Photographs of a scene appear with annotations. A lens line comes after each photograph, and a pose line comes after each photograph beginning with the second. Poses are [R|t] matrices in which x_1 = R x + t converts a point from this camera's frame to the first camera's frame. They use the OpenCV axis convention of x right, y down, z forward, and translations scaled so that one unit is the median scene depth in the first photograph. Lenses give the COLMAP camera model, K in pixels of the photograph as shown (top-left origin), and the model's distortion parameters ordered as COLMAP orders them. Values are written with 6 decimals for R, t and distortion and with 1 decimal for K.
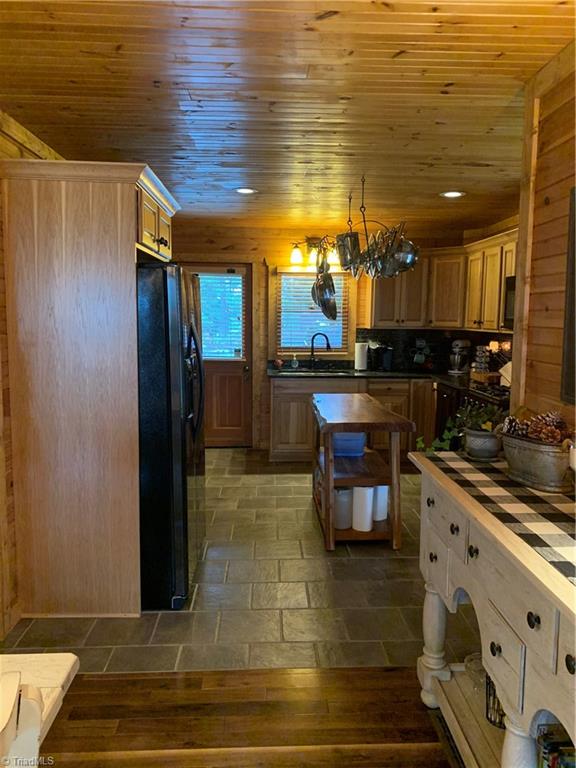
lens RADIAL K [[584.6, 0, 287.4], [0, 584.6, 380.4], [0, 0, 1]] dist [0.111750, -0.221680]
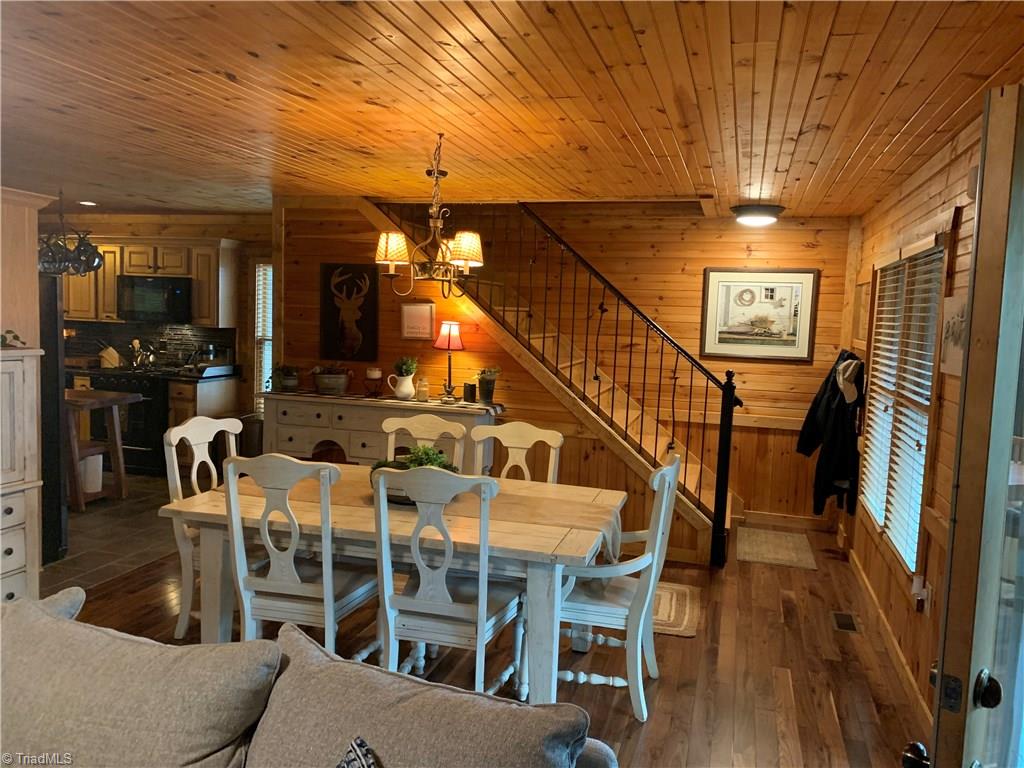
lens RADIAL K [[779.5, 0, 512.0], [0, 779.5, 384.0], [0, 0, 1]] dist [0.111750, -0.221680]
pose [[0.318946, -0.085474, 0.943911, -1.766760], [0.072910, 0.995187, 0.065481, -0.007665], [-0.944964, 0.047935, 0.323642, -0.518698]]
